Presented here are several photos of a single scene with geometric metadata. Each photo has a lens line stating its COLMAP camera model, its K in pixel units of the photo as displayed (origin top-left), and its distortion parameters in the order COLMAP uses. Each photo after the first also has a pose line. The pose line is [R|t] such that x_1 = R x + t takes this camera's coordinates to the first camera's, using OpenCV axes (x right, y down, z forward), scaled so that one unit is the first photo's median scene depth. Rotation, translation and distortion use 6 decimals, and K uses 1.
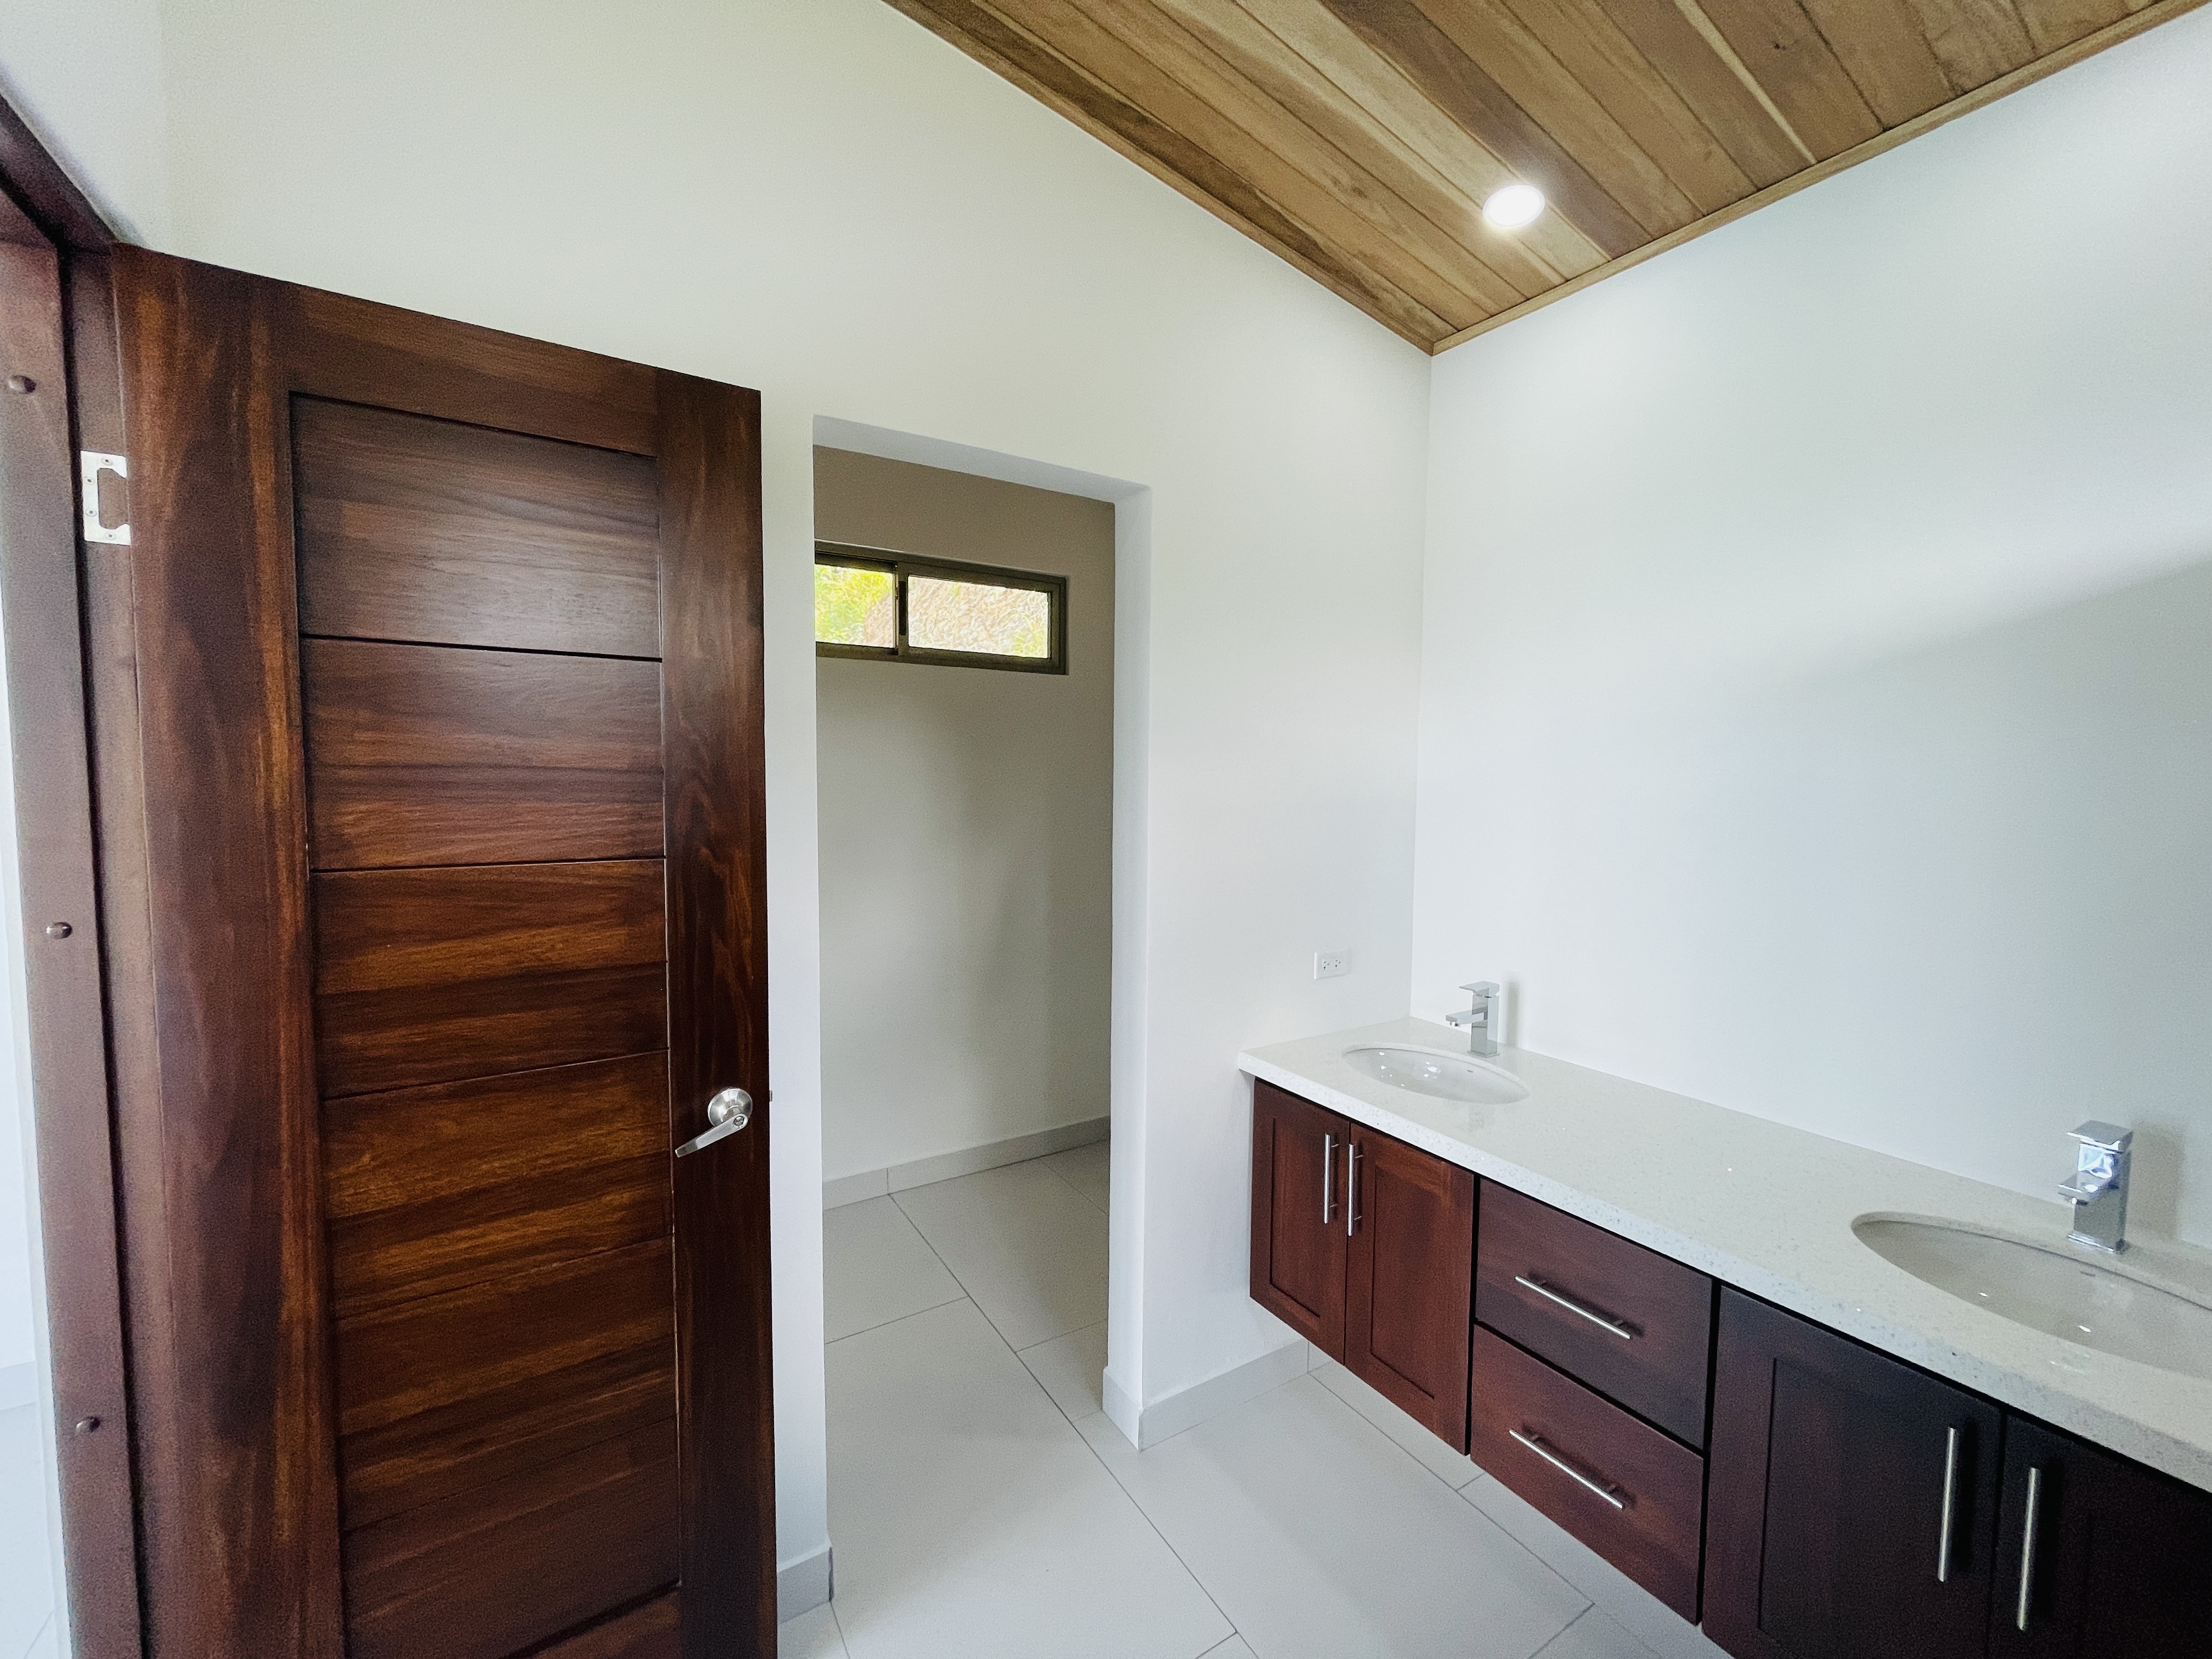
lens RADIAL K [[891.7, 0, 1104.8], [0, 891.7, 827.2], [0, 0, 1]] dist [-0.002563, -0.000685]
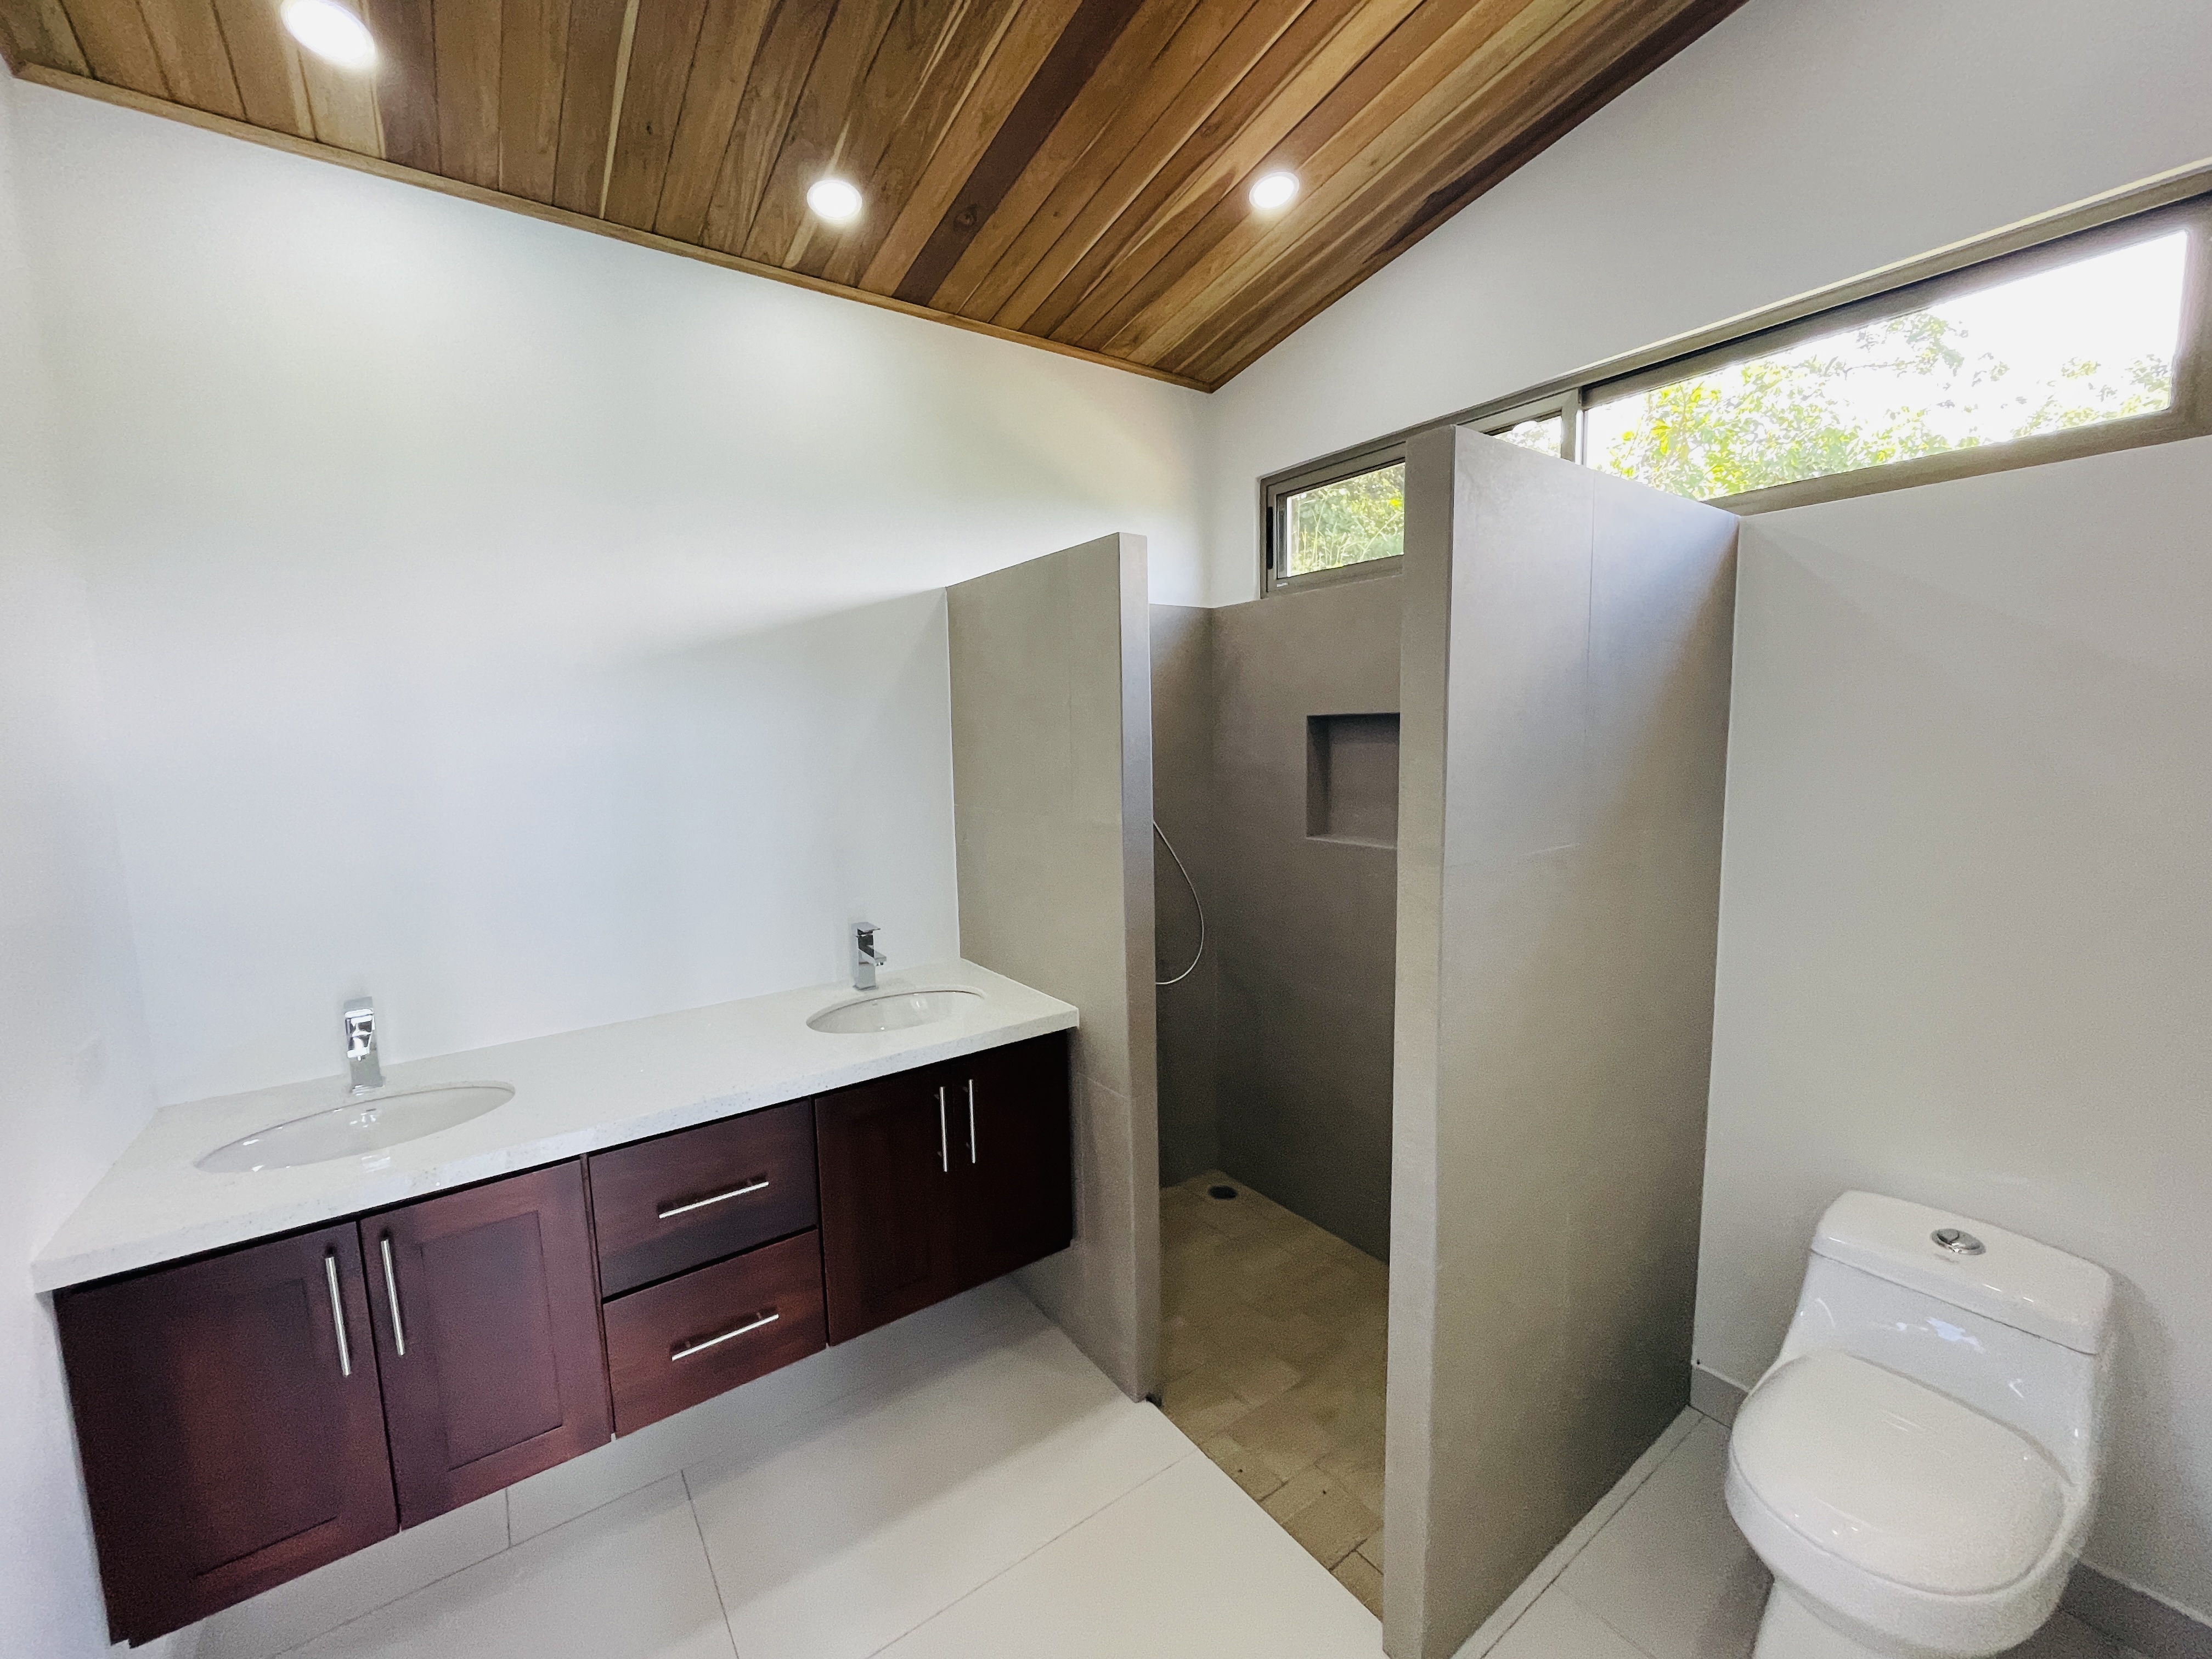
lens RADIAL K [[891.7, 0, 1104.8], [0, 891.7, 827.2], [0, 0, 1]] dist [-0.002563, -0.000685]
pose [[-0.068546, -0.115700, 0.990916, -0.499903], [0.083924, 0.989063, 0.121289, -0.025366], [-0.994112, 0.091476, -0.058087, 0.449364]]
